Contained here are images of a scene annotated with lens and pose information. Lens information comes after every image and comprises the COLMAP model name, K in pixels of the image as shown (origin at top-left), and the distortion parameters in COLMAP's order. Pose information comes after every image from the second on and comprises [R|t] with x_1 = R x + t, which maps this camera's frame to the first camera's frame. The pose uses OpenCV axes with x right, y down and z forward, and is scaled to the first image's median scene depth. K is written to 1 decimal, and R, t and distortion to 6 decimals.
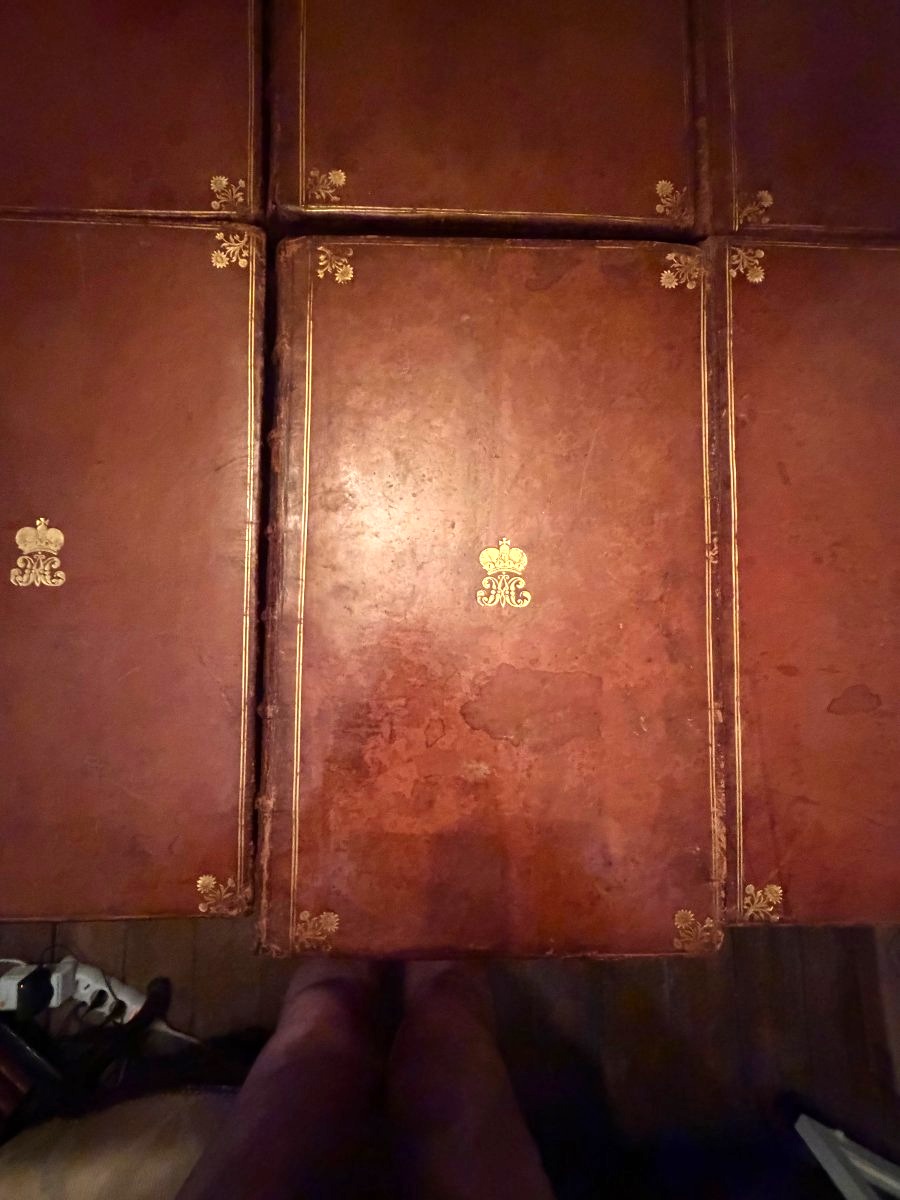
lens RADIAL K [[483.0, 0, 448.2], [0, 483.0, 598.5], [0, 0, 1]] dist [0.000760, -0.000325]
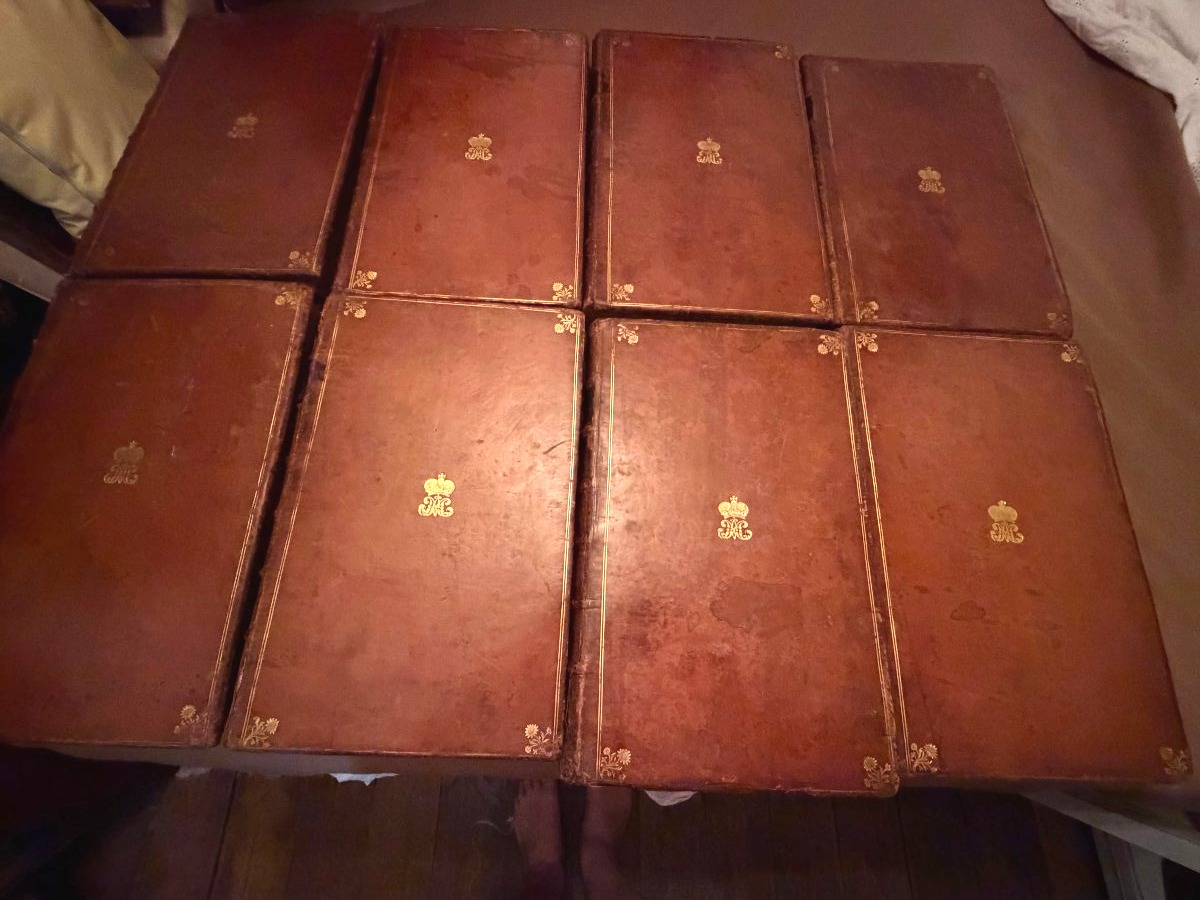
lens RADIAL K [[483.0, 0, 601.9], [0, 483.0, 451.3], [0, 0, 1]] dist [0.000760, -0.000325]
pose [[0.999317, 0.035882, 0.008800, -0.333081], [-0.032652, 0.969209, -0.244064, 0.133975], [-0.017287, 0.243610, 0.969719, -0.567754]]
